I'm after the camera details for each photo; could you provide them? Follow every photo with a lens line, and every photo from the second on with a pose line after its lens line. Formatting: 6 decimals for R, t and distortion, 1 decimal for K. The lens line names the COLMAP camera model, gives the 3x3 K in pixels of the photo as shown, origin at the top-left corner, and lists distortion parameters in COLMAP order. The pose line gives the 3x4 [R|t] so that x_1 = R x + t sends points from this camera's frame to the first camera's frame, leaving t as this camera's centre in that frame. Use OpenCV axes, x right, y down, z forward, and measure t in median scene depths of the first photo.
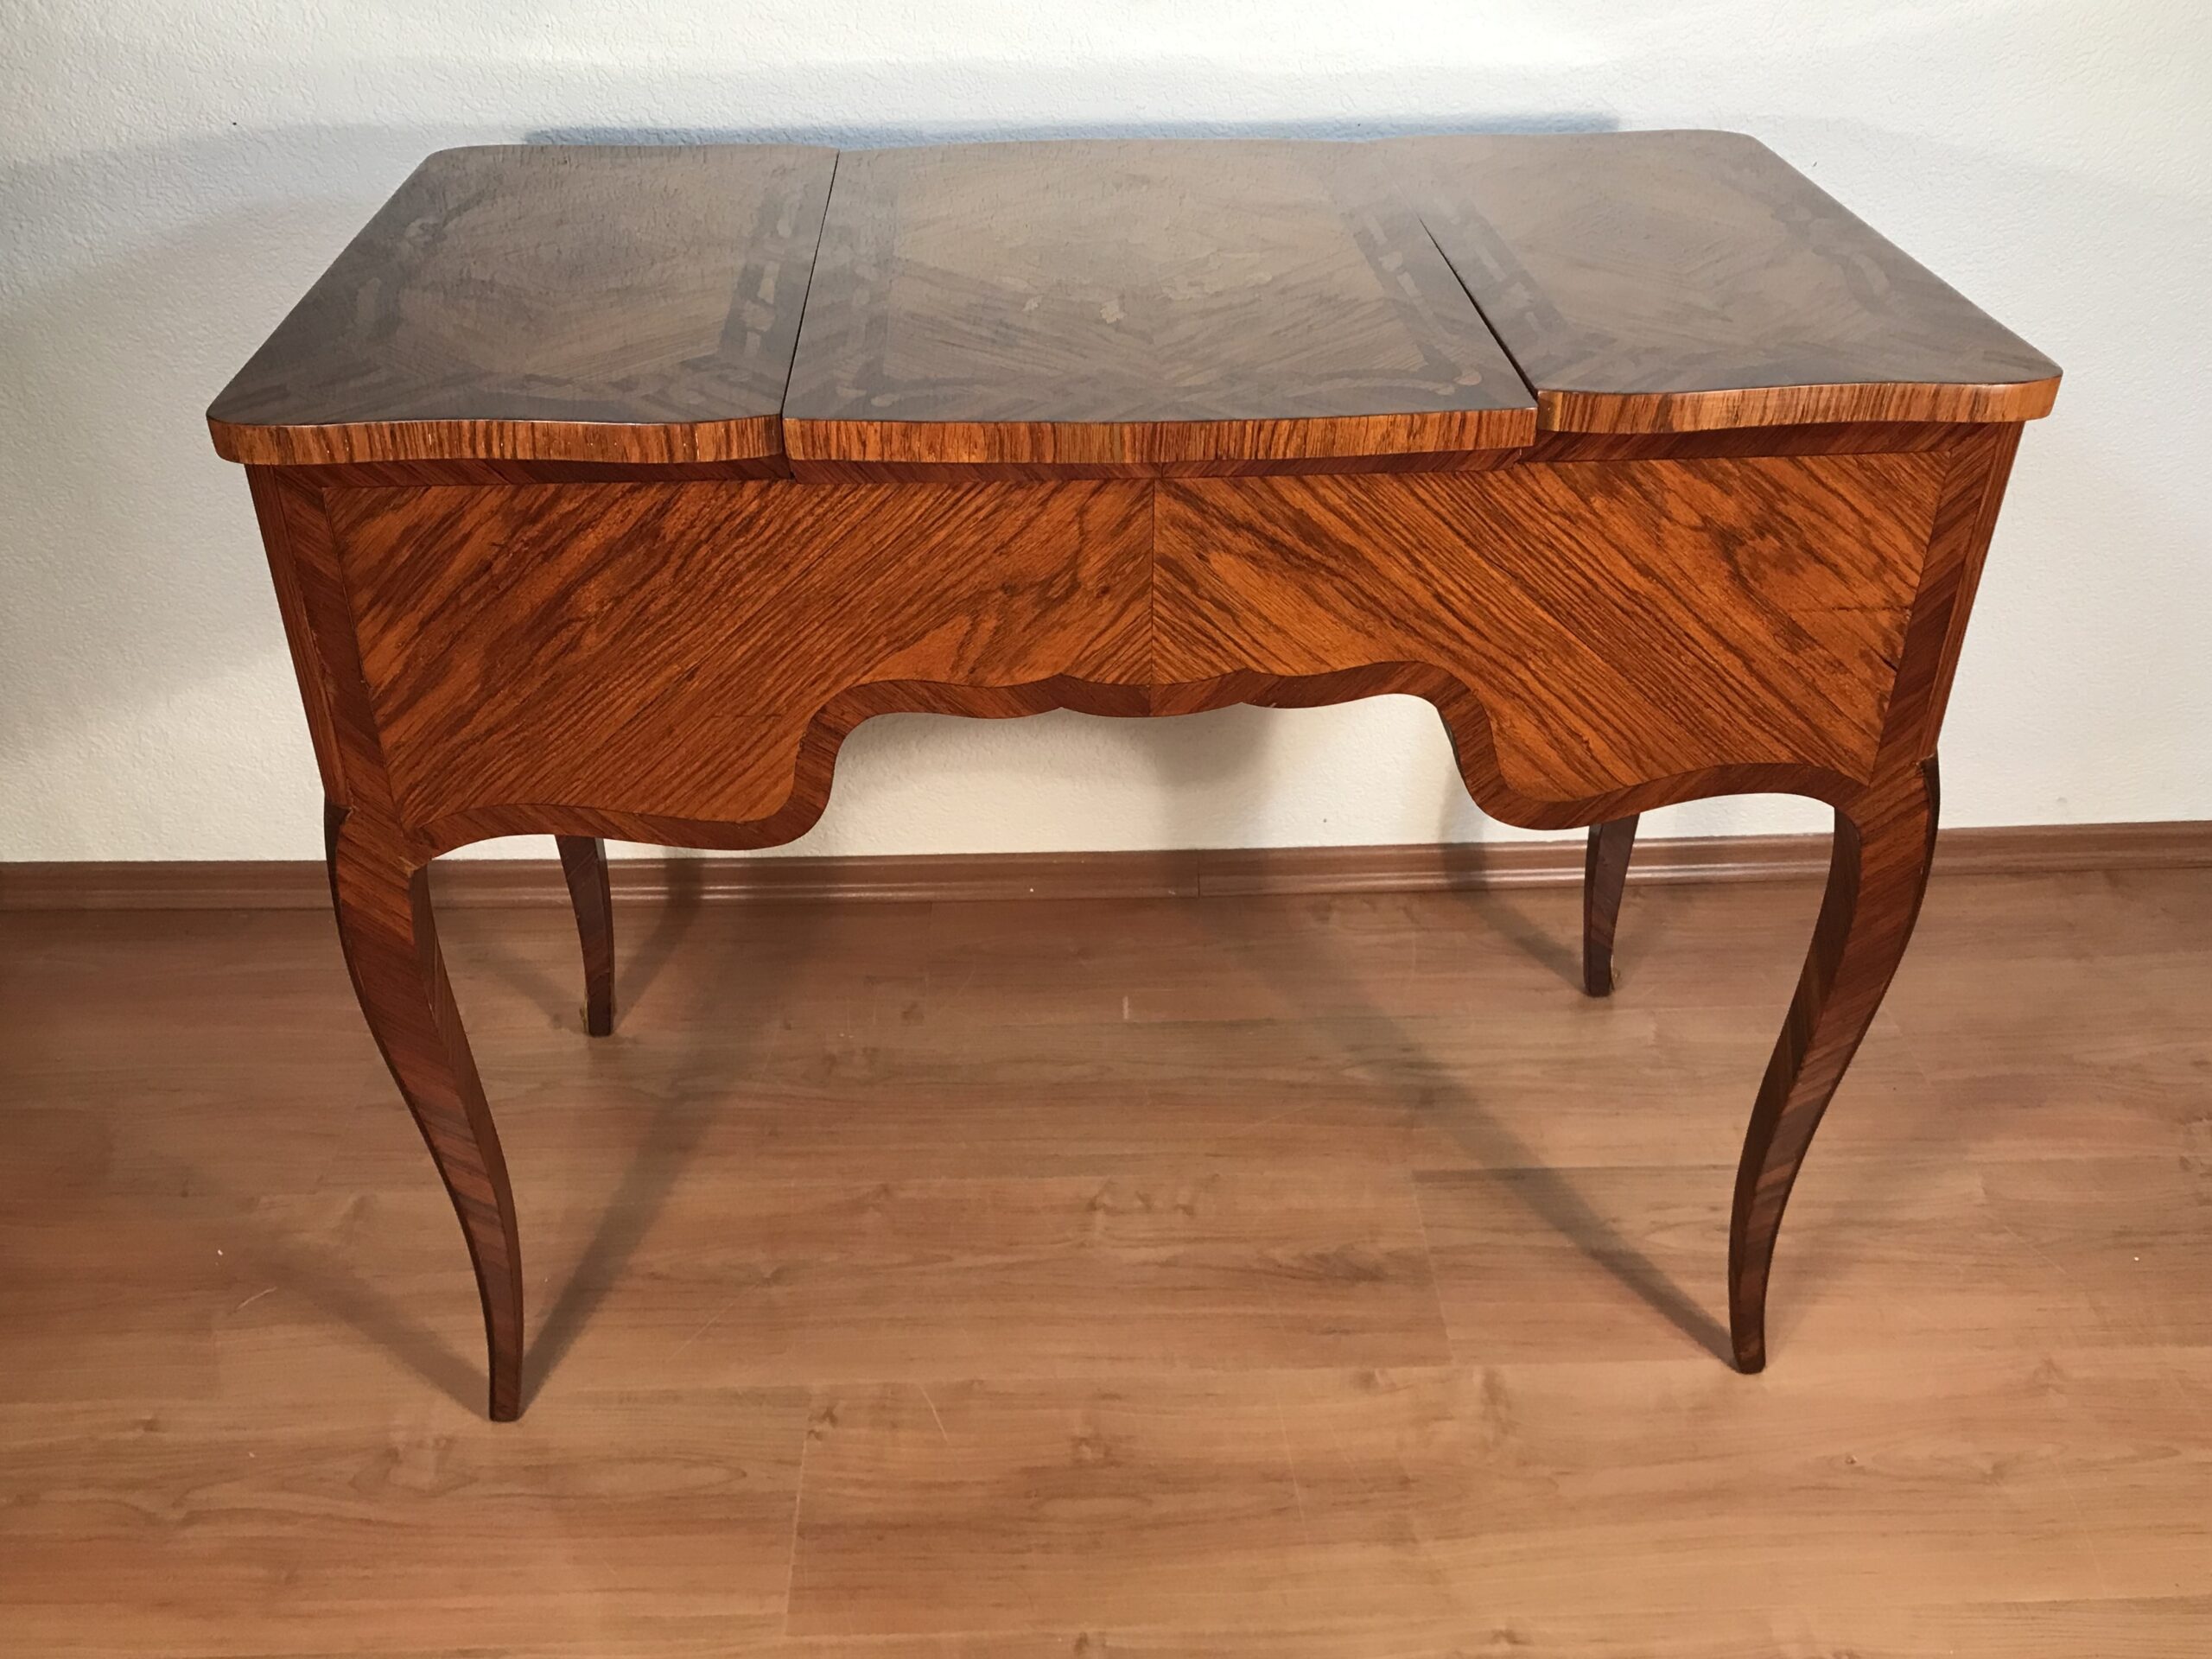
lens RADIAL K [[1952.9, 0, 1104.0], [0, 1952.9, 841.4], [0, 0, 1]] dist [0.106519, -0.150680]
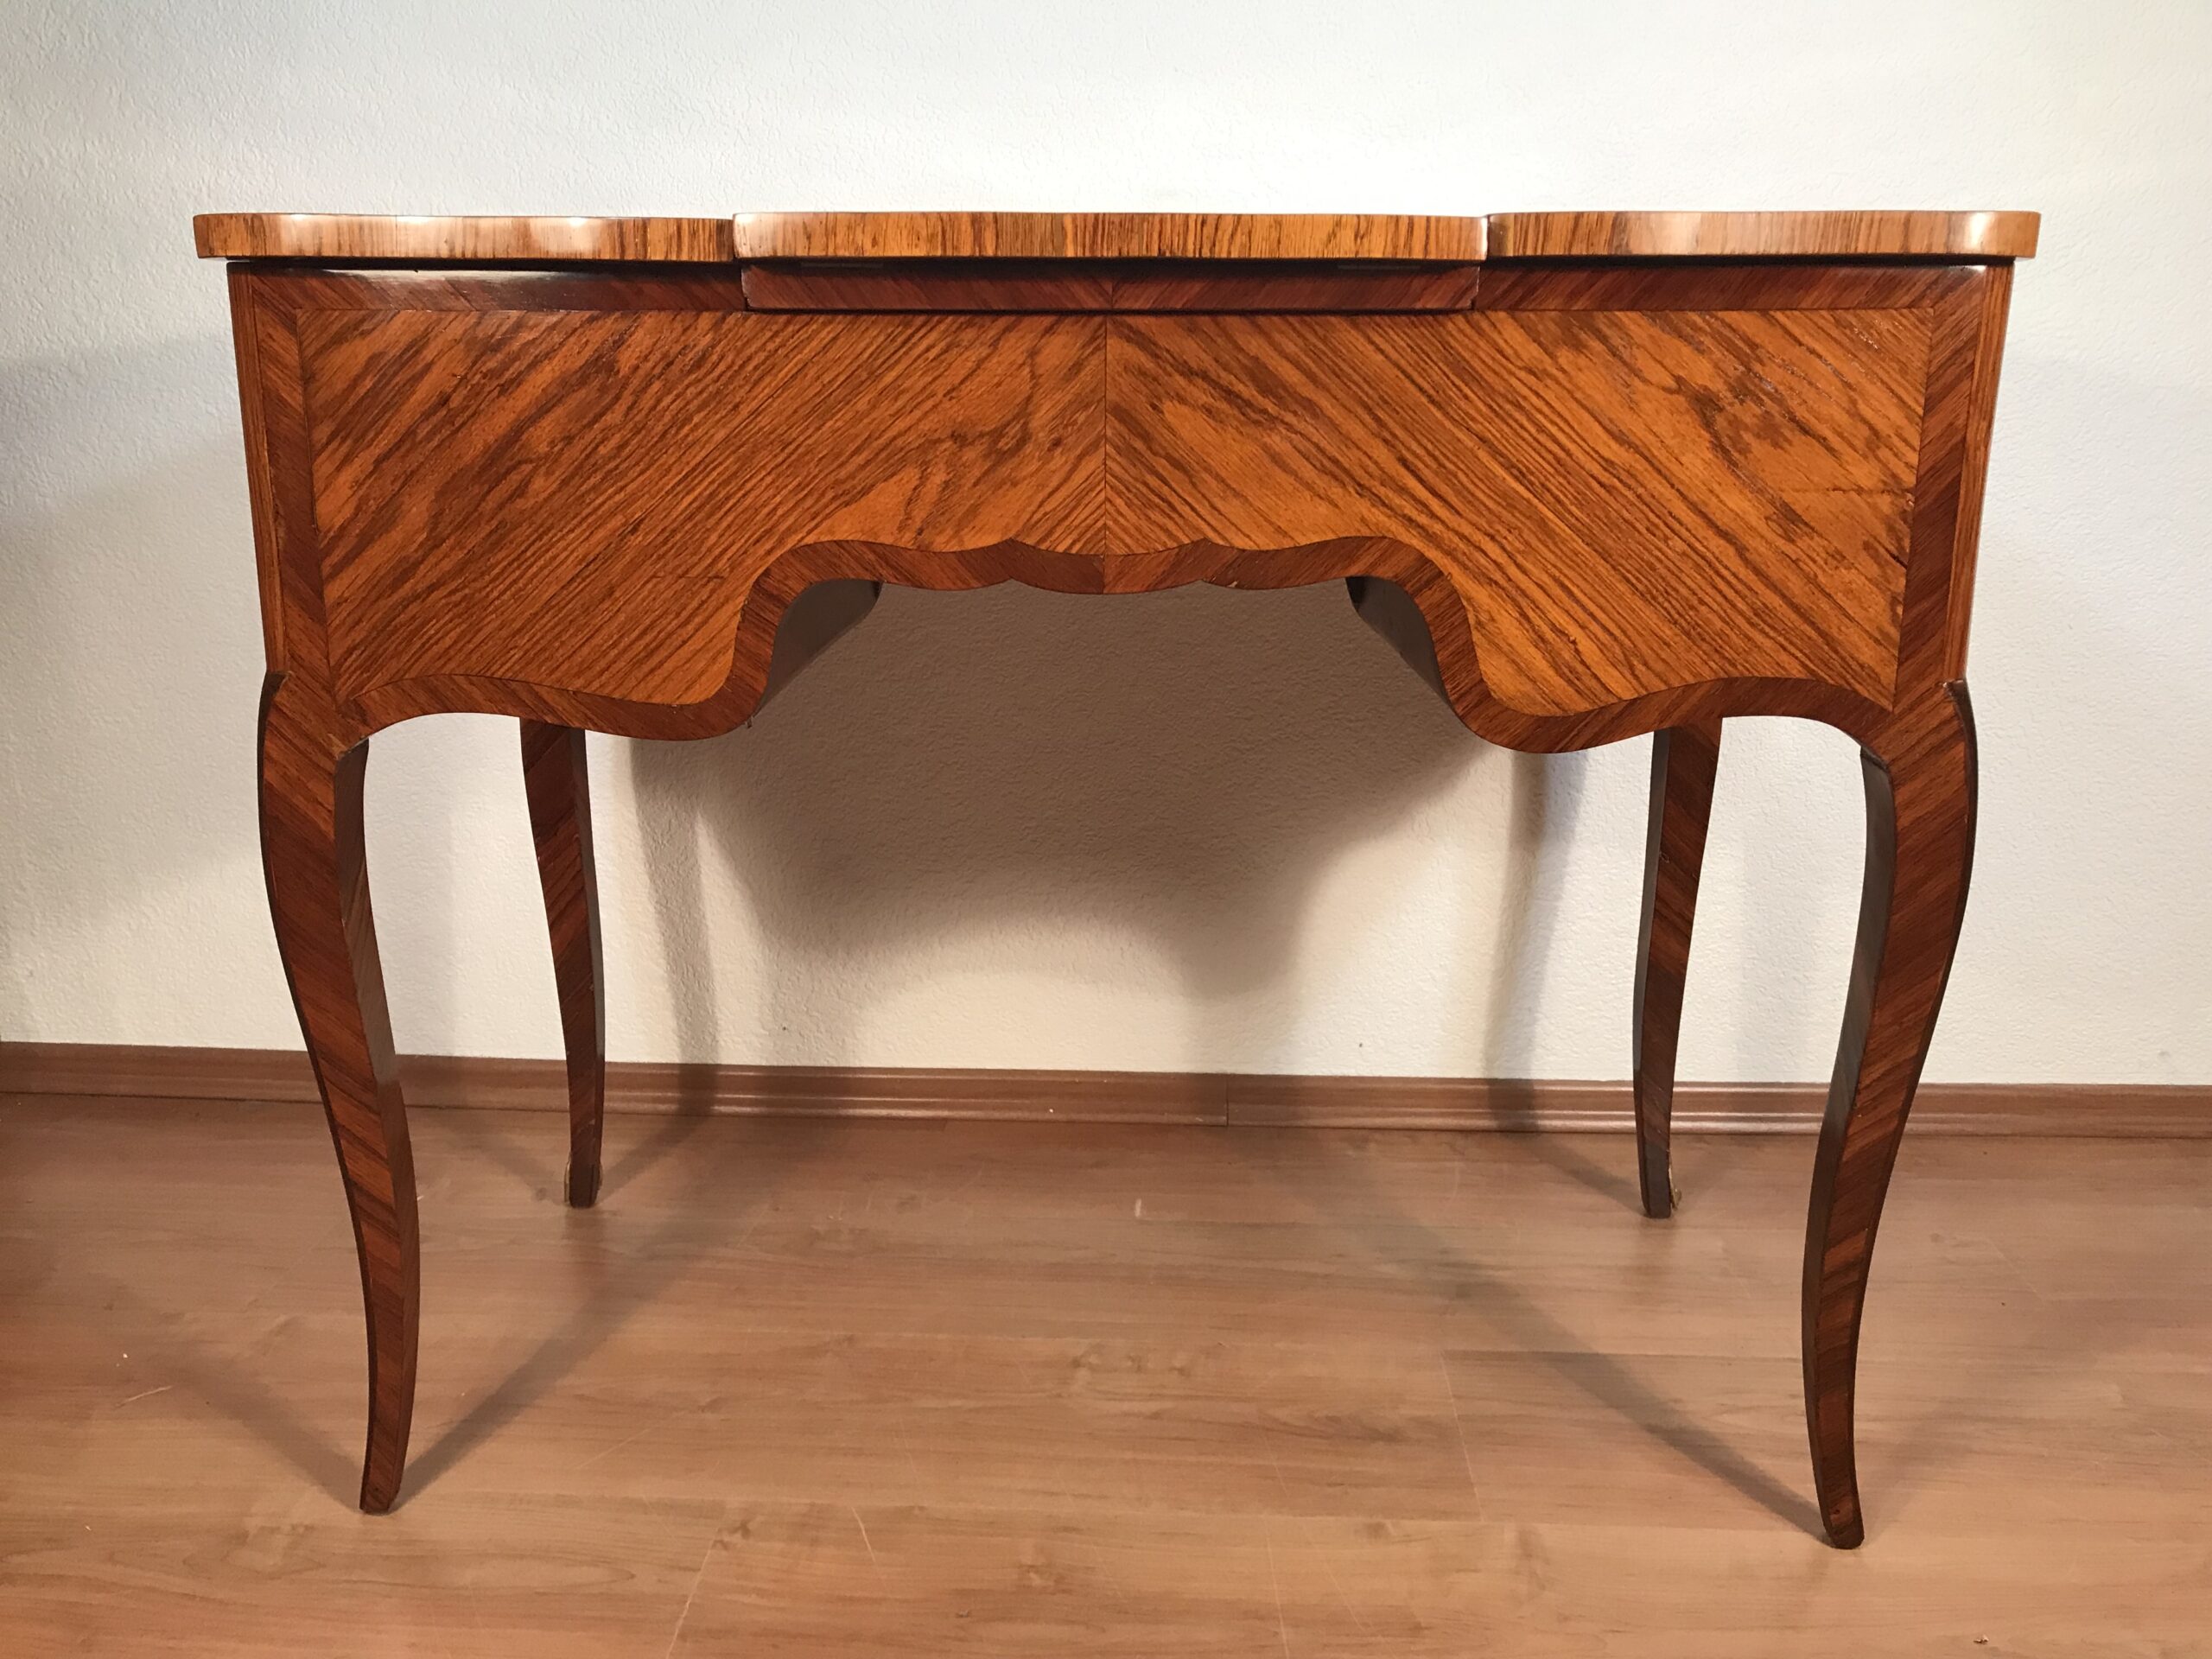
lens RADIAL K [[1851.6, 0, 1080.5], [0, 1851.6, 829.0], [0, 0, 1]] dist [0.013083, 0.077202]
pose [[0.996066, 0.020721, -0.086157, 0.095014], [-0.048430, 0.941516, -0.333469, 0.357153], [0.074208, 0.336329, 0.938816, 0.196196]]
